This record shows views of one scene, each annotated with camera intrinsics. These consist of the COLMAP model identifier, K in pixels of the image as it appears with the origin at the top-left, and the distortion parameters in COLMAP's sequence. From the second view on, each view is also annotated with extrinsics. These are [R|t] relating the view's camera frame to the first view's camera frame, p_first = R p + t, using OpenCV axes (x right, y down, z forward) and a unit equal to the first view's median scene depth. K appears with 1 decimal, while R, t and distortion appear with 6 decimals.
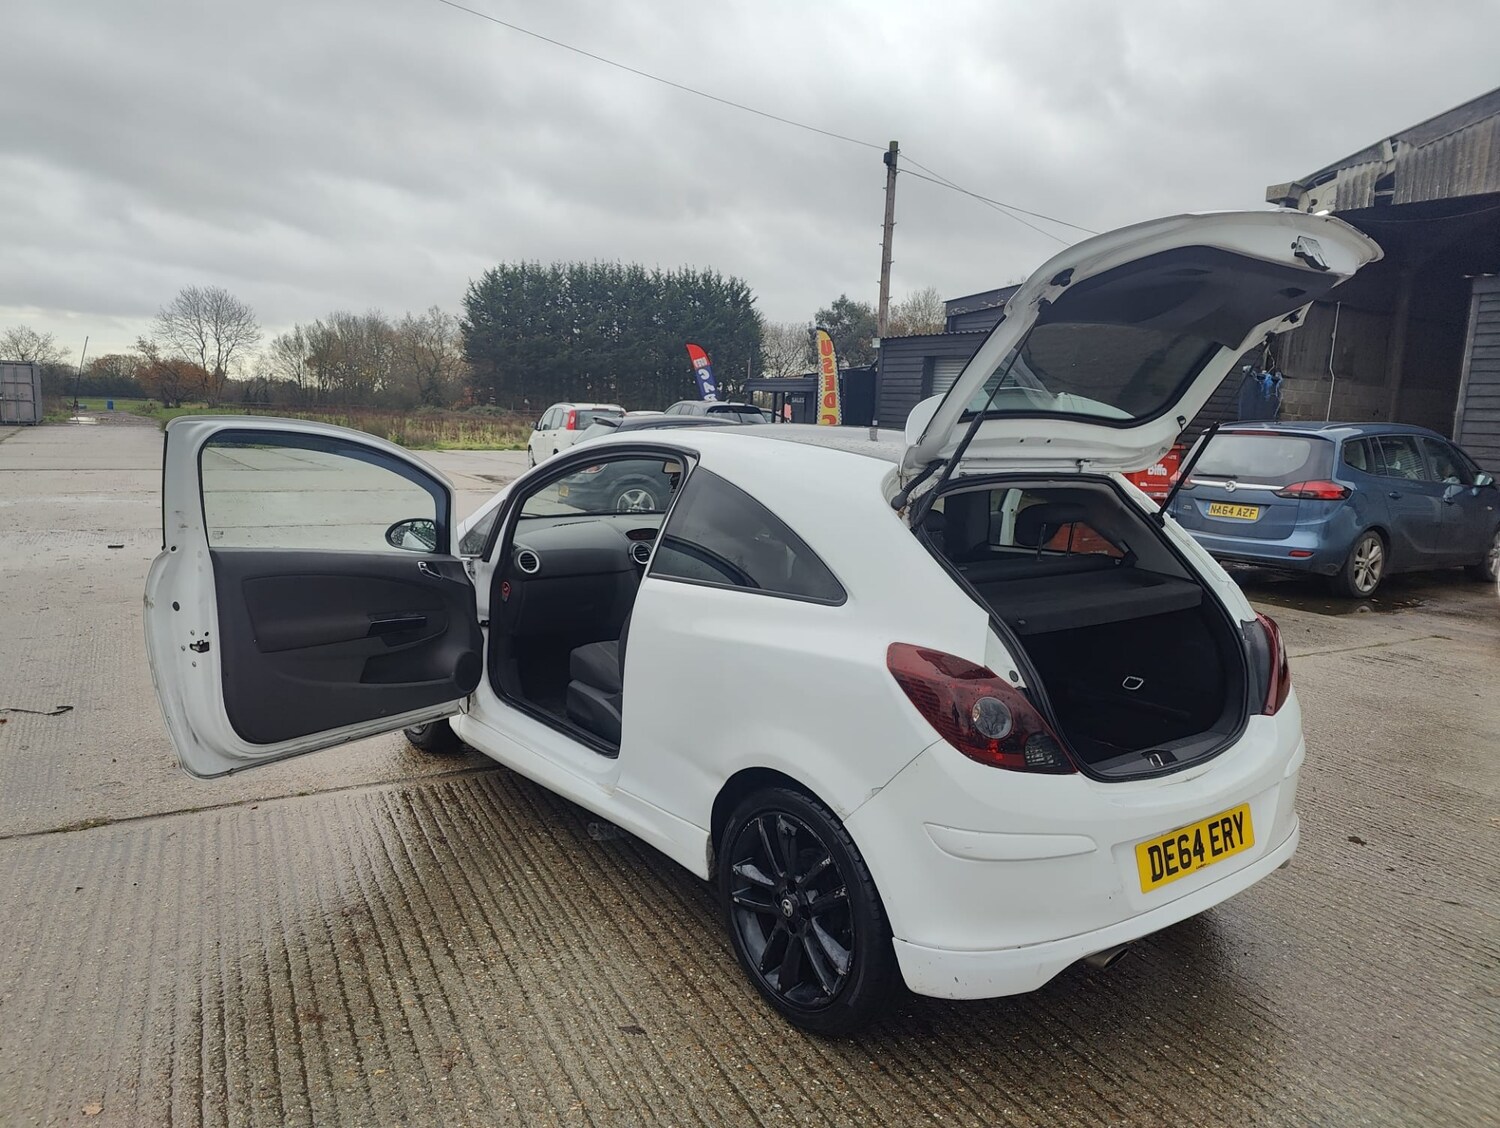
lens RADIAL K [[1039.5, 0, 727.5], [0, 1039.5, 577.5], [0, 0, 1]] dist [0.052459, -0.053617]
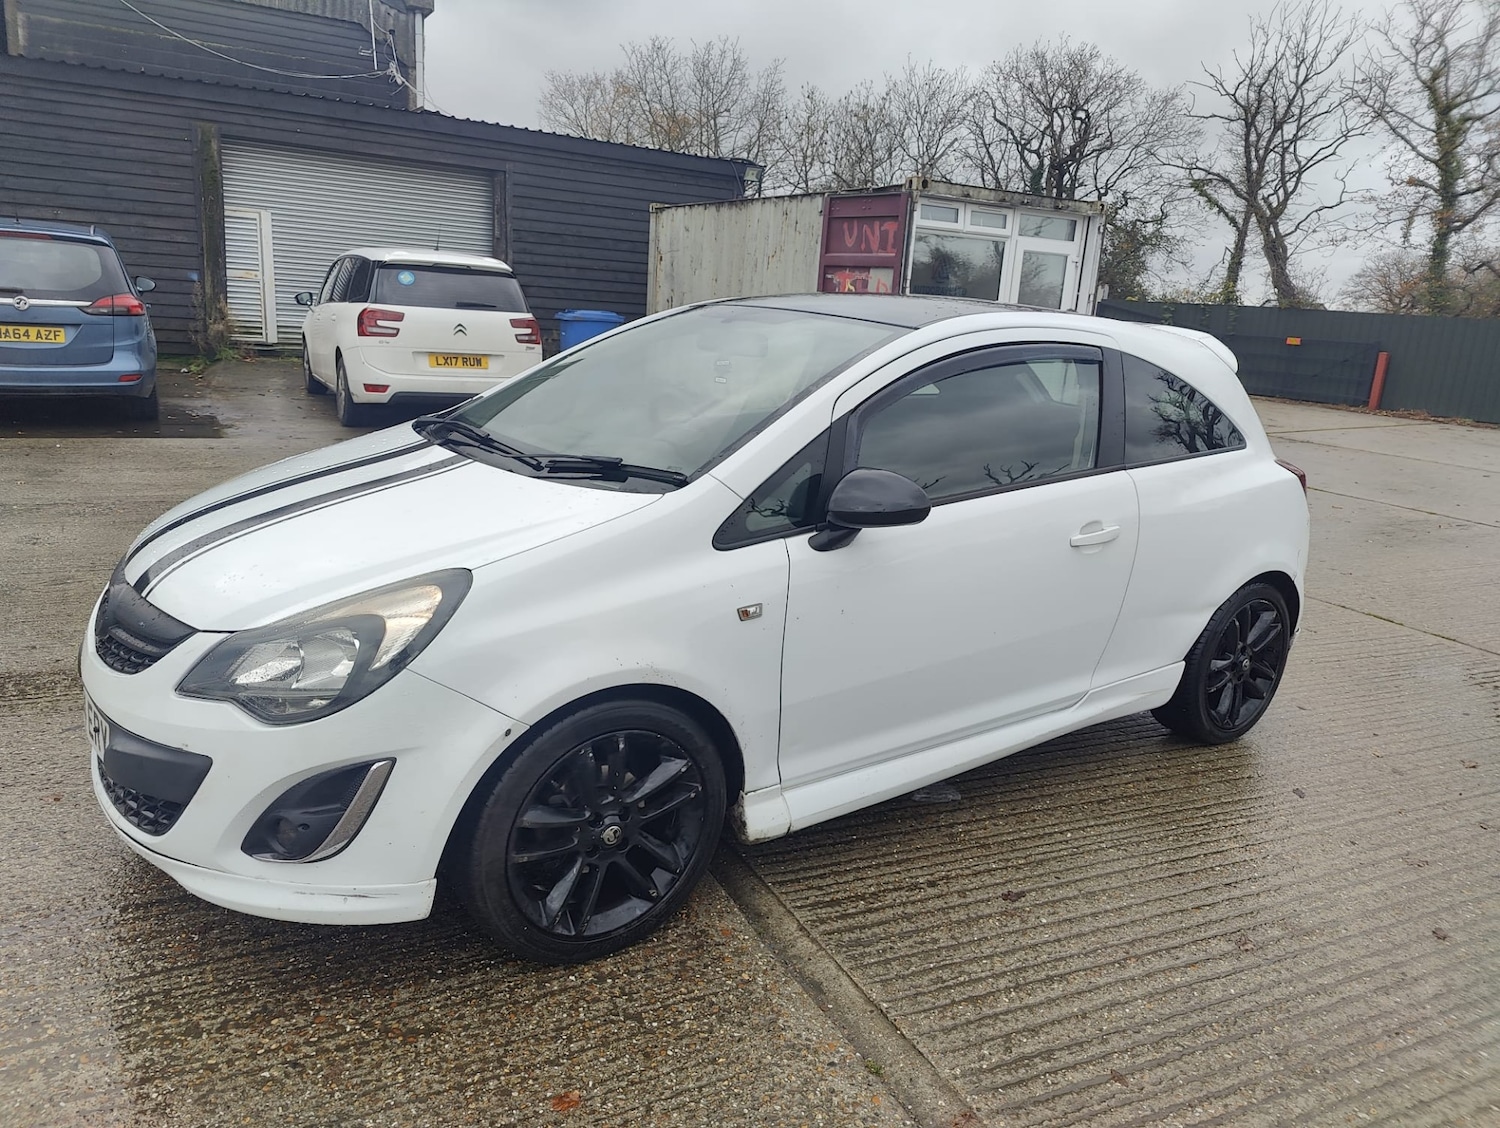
lens RADIAL K [[1039.5, 0, 739.7], [0, 1039.5, 567.4], [0, 0, 1]] dist [0.052459, -0.053617]
pose [[0.032809, -0.284162, 0.958215, -0.811054], [0.088568, 0.955786, 0.280409, -0.169839], [-0.995530, 0.075667, 0.056526, 1.001008]]
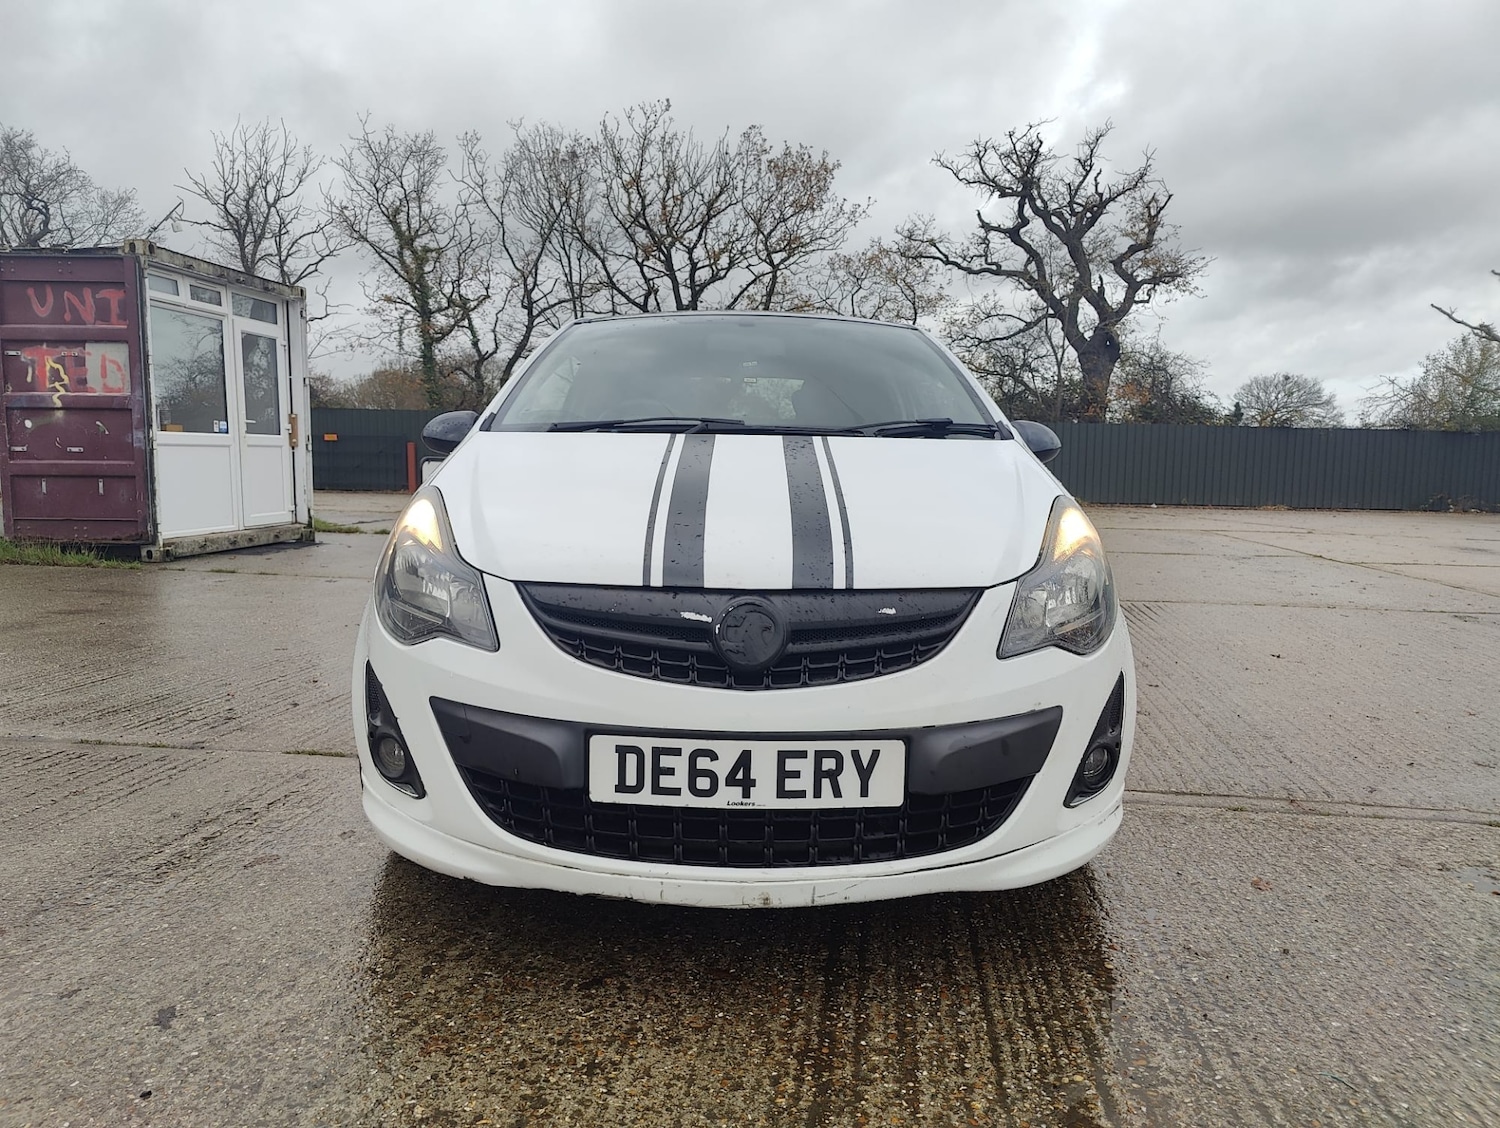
lens RADIAL K [[1039.5, 0, 747.6], [0, 1039.5, 575.0], [0, 0, 1]] dist [0.052459, -0.053617]
pose [[-0.803425, -0.113145, 0.584557, -0.530908], [0.050949, 0.965113, 0.256829, -0.150741], [-0.593223, 0.236126, -0.769631, 1.691218]]
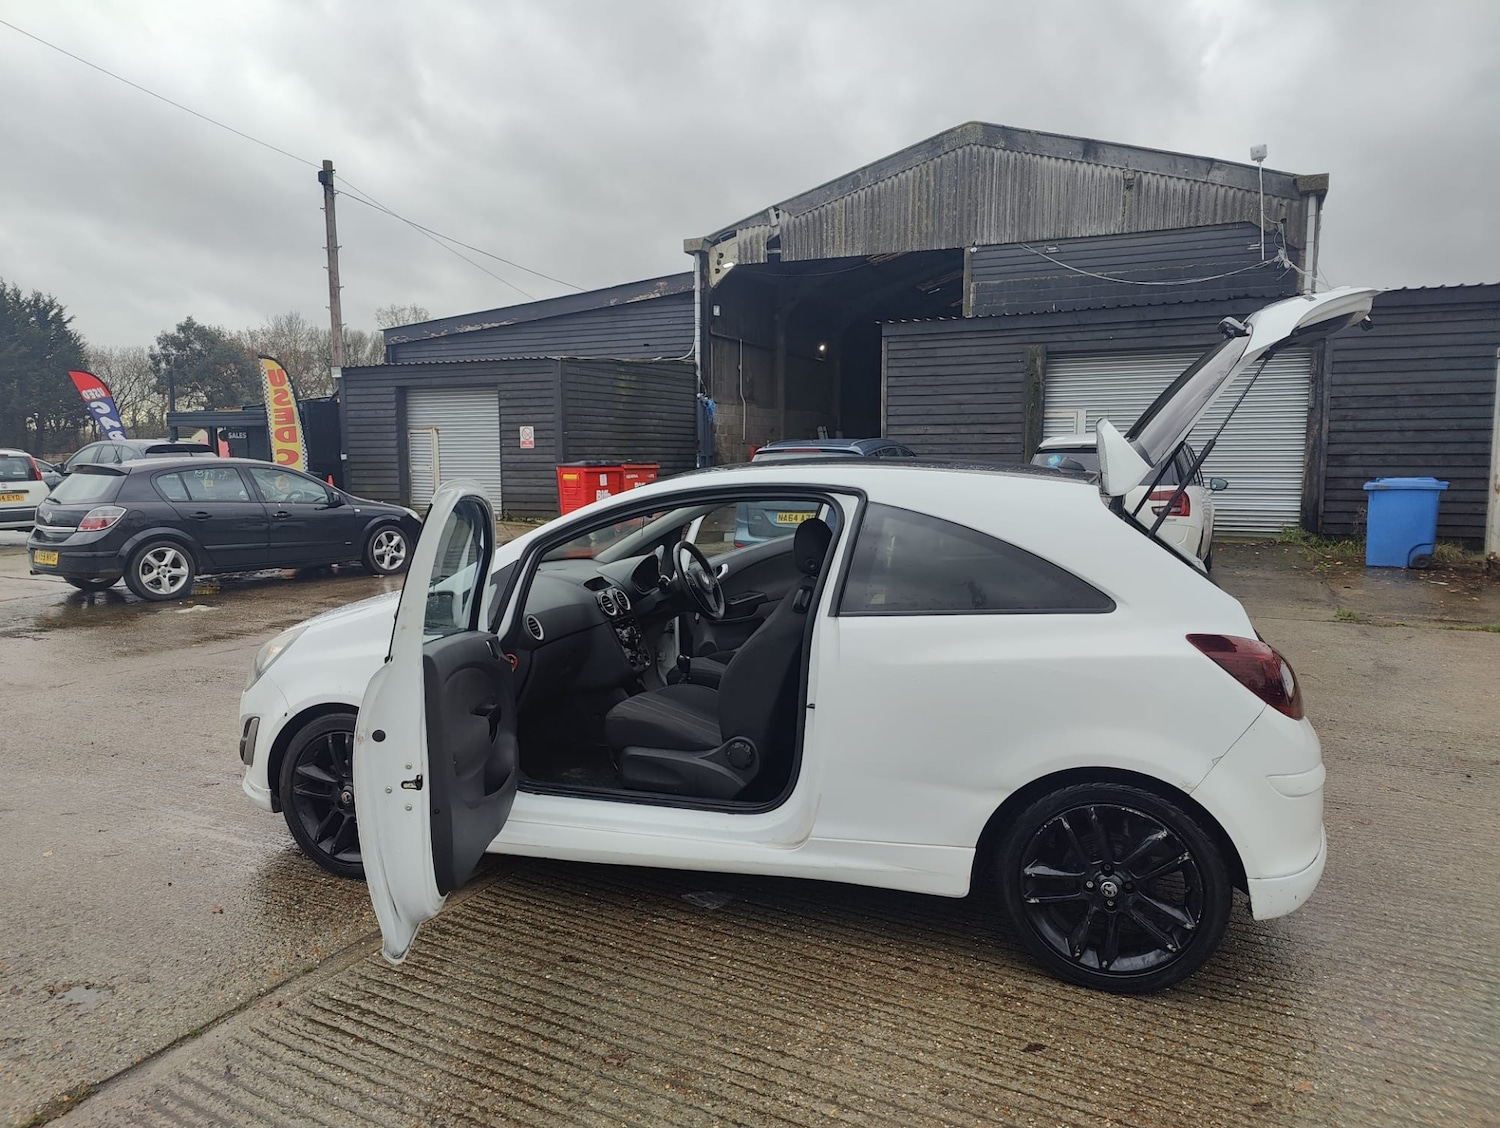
lens RADIAL K [[1039.5, 0, 739.8], [0, 1039.5, 568.7], [0, 0, 1]] dist [0.052459, -0.053617]
pose [[0.826366, -0.106131, 0.553042, -0.529583], [0.124814, 0.992173, 0.003904, -0.046147], [-0.549127, 0.065801, 0.833145, 0.168519]]
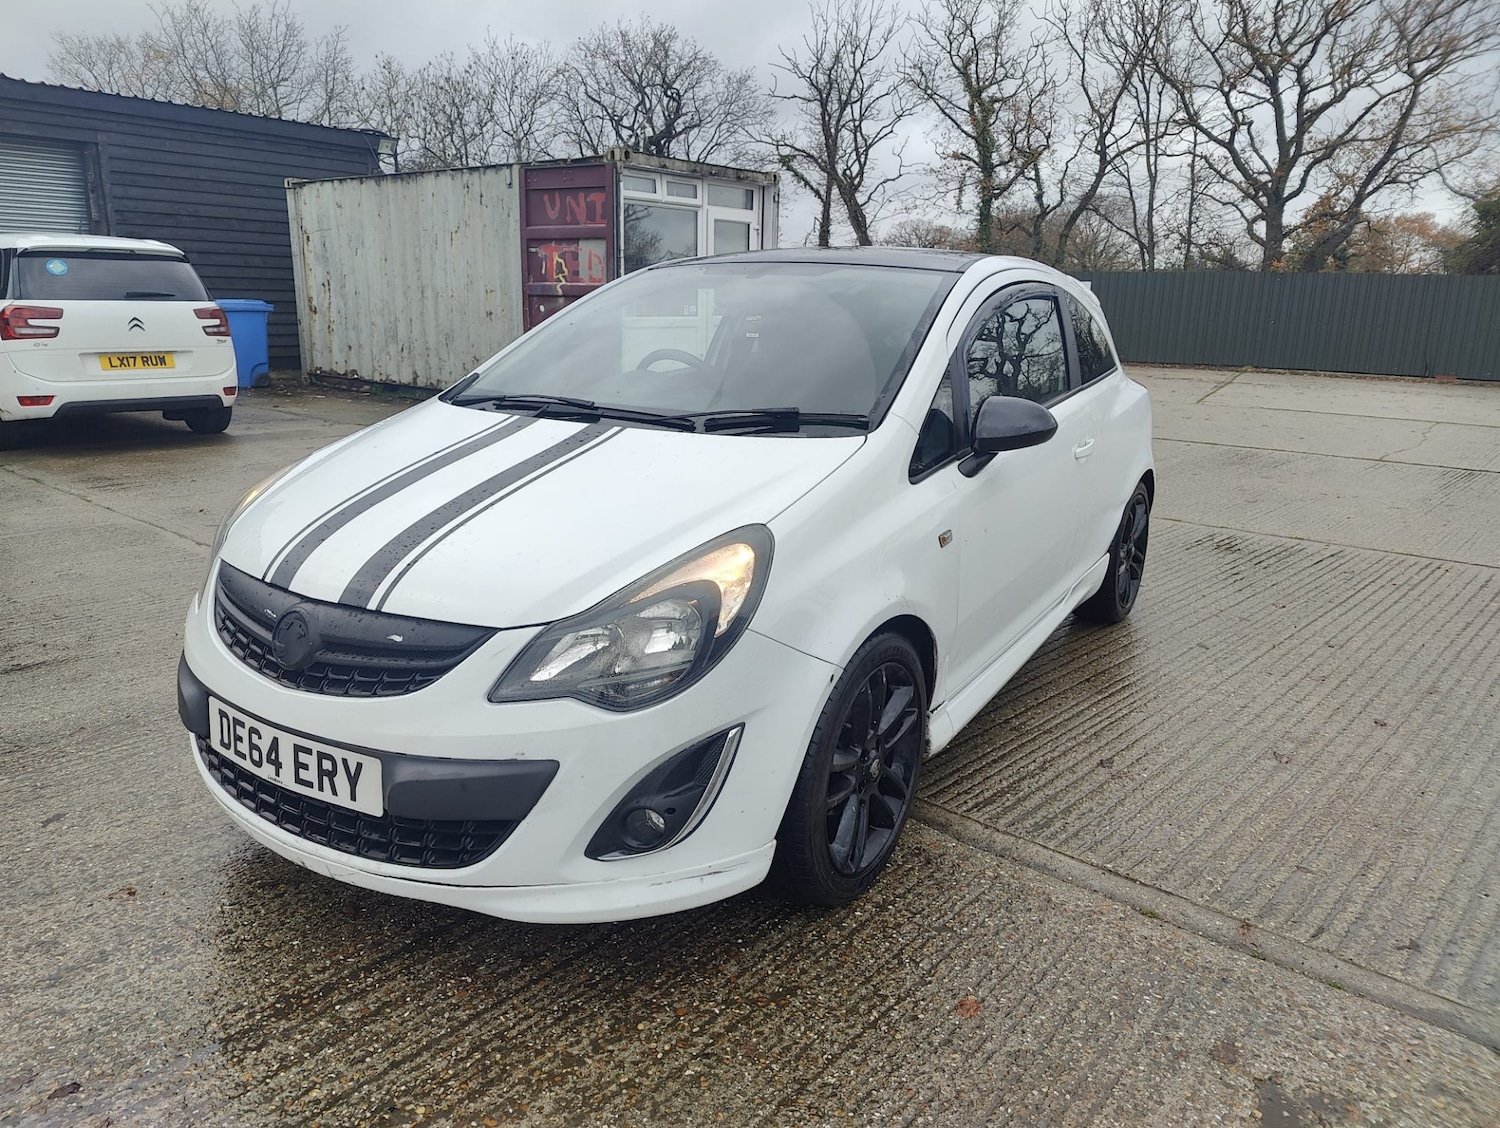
lens RADIAL K [[1039.5, 0, 733.7], [0, 1039.5, 559.8], [0, 0, 1]] dist [0.052459, -0.053617]
pose [[-0.344765, -0.273251, 0.898037, -0.778489], [0.113036, 0.937646, 0.328699, -0.187746], [-0.931858, 0.214834, -0.292381, 1.317319]]
